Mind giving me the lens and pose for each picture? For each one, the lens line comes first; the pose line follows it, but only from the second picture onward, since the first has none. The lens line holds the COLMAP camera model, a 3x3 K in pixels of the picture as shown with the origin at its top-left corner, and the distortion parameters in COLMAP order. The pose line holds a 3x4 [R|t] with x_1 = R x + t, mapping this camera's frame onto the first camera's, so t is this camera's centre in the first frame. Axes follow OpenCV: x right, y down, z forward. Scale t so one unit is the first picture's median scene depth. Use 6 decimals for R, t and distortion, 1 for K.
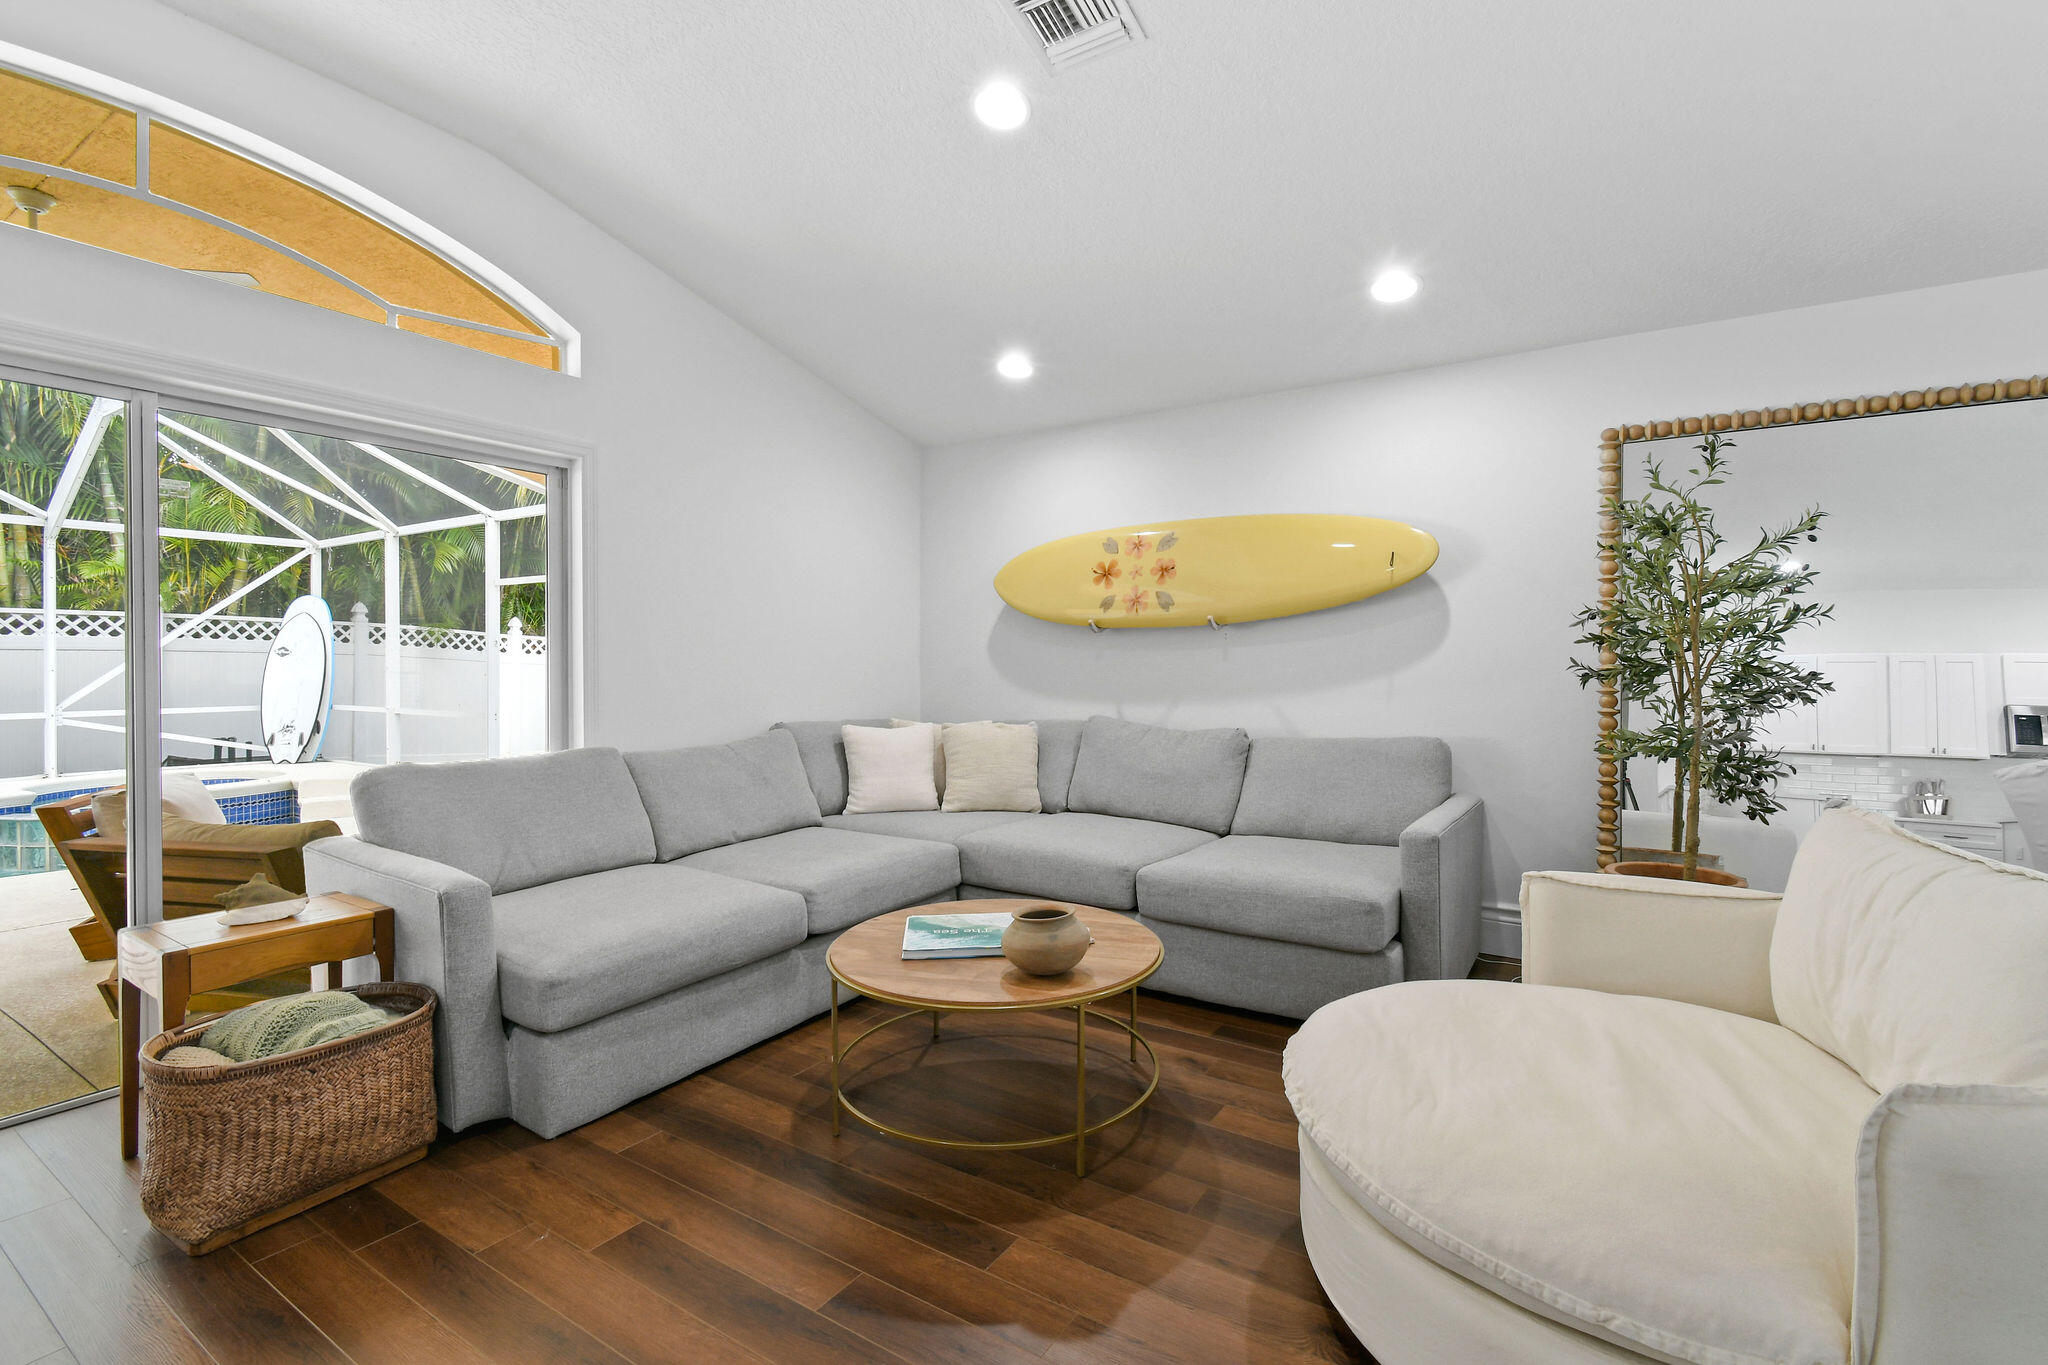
lens RADIAL K [[926.4, 0, 1006.7], [0, 926.4, 638.1], [0, 0, 1]] dist [0.001076, 0.000254]
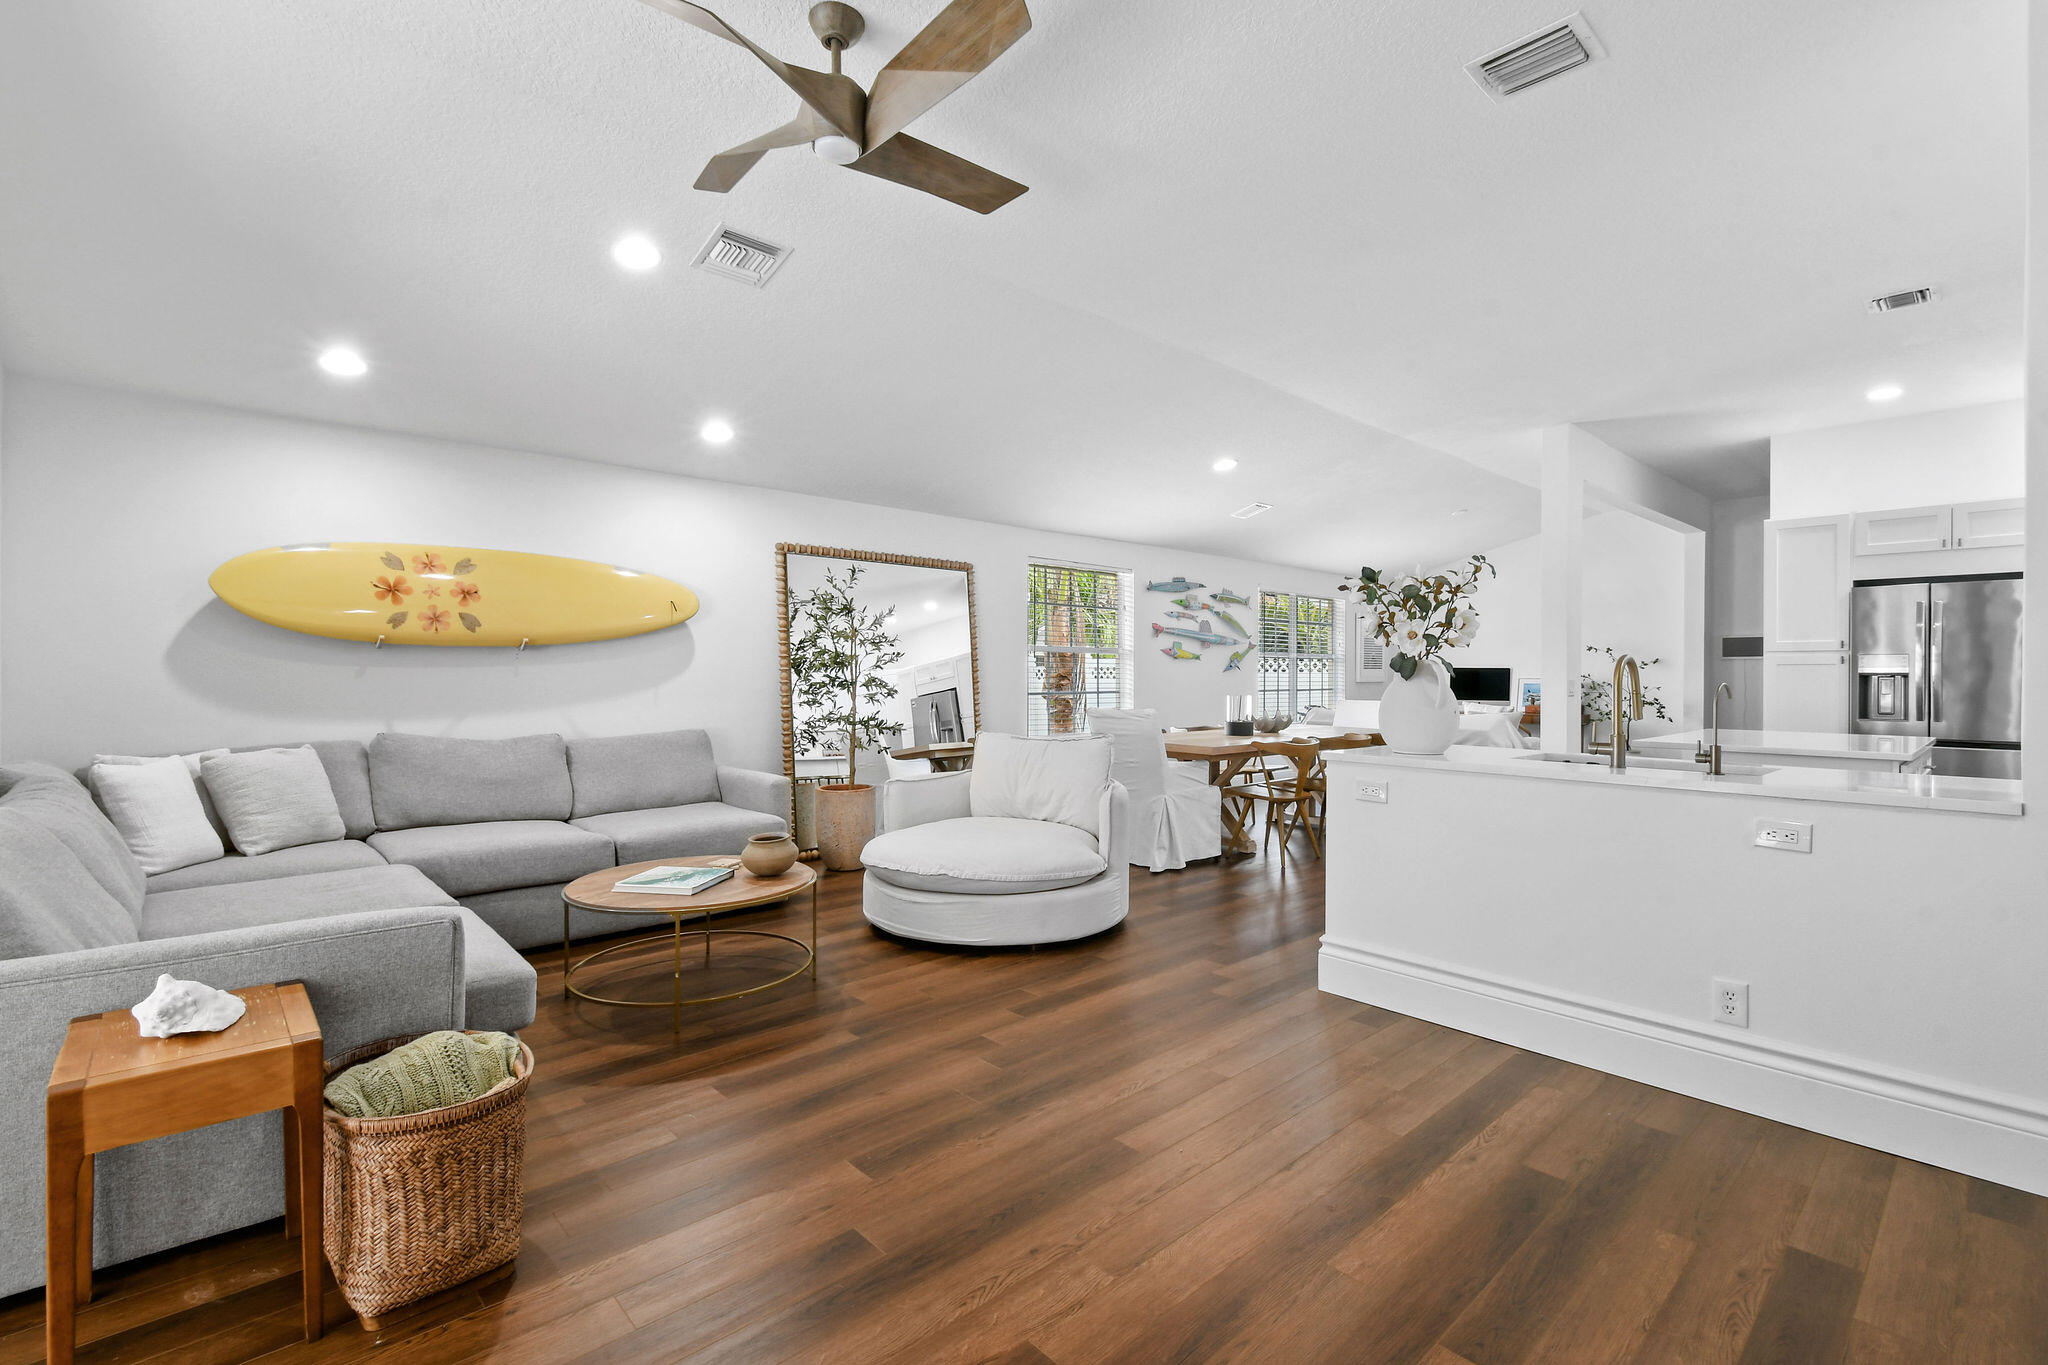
lens RADIAL K [[926.4, 0, 1035.2], [0, 926.4, 677.7], [0, 0, 1]] dist [0.001076, 0.000254]
pose [[0.232970, 0.003146, 0.972479, -0.725766], [-0.022567, 0.999743, 0.002172, 0.007269], [-0.972222, -0.022452, 0.232981, 0.106918]]
